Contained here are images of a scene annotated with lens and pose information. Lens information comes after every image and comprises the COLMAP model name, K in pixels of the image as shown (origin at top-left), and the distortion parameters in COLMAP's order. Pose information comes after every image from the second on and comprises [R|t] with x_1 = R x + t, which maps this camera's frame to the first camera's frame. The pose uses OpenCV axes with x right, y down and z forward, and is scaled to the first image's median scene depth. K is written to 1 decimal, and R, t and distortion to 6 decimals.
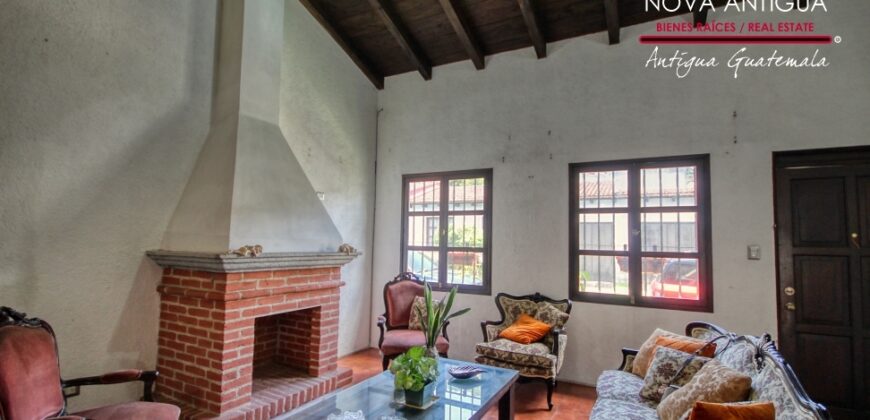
lens RADIAL K [[413.3, 0, 430.2], [0, 413.3, 210.9], [0, 0, 1]] dist [0.000944, 0.000101]
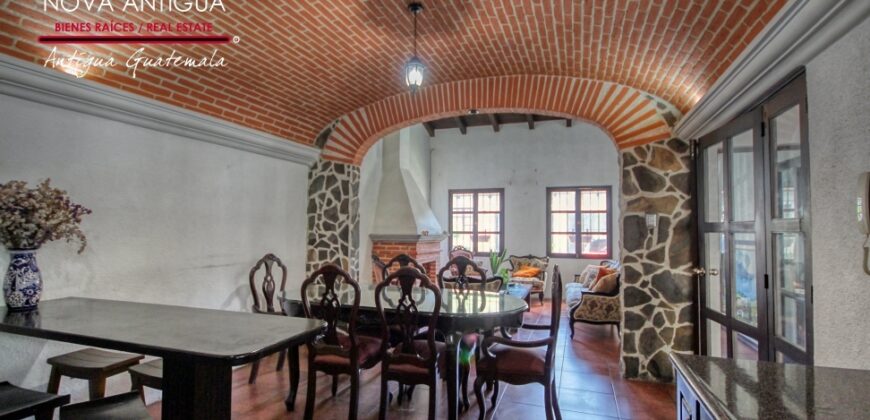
lens RADIAL K [[404.4, 0, 438.3], [0, 404.4, 212.6], [0, 0, 1]] dist [-0.001218, -0.000133]
pose [[0.987586, -0.005667, 0.156978, -0.485730], [0.000502, 0.999458, 0.032920, -0.062324], [-0.157080, -0.032432, 0.987053, -0.833349]]
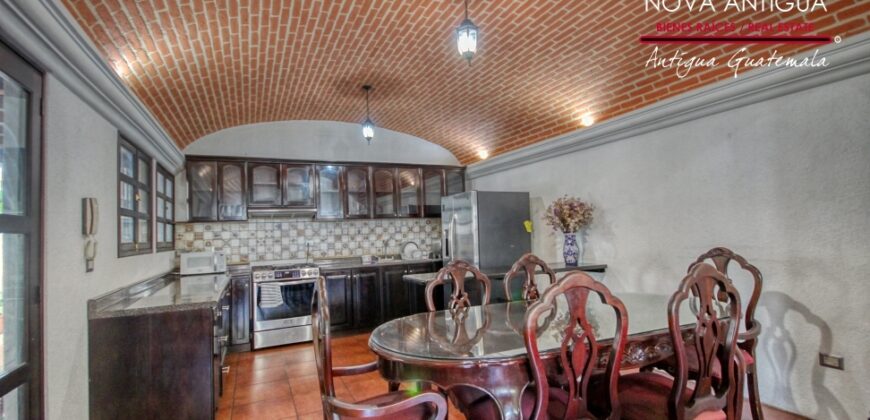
lens RADIAL K [[404.4, 0, 438.3], [0, 404.4, 212.6], [0, 0, 1]] dist [-0.001218, -0.000133]
pose [[-0.595587, -0.035847, -0.802491, 0.096750], [0.081693, 0.991121, -0.104903, 0.037740], [0.799126, -0.128037, -0.587370, 0.173689]]
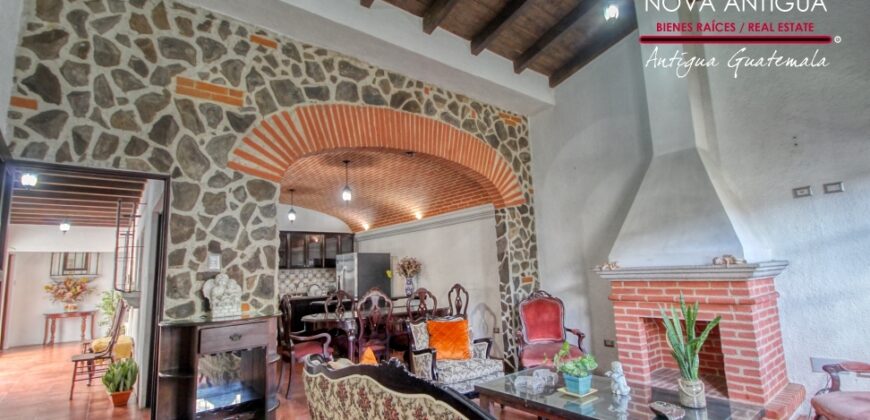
lens RADIAL K [[404.4, 0, 438.3], [0, 404.4, 212.6], [0, 0, 1]] dist [-0.001218, -0.000133]
pose [[-0.386898, -0.142004, -0.911123, 0.762971], [0.096494, 0.976412, -0.193155, 0.090116], [0.917060, -0.162649, -0.364069, 0.690361]]
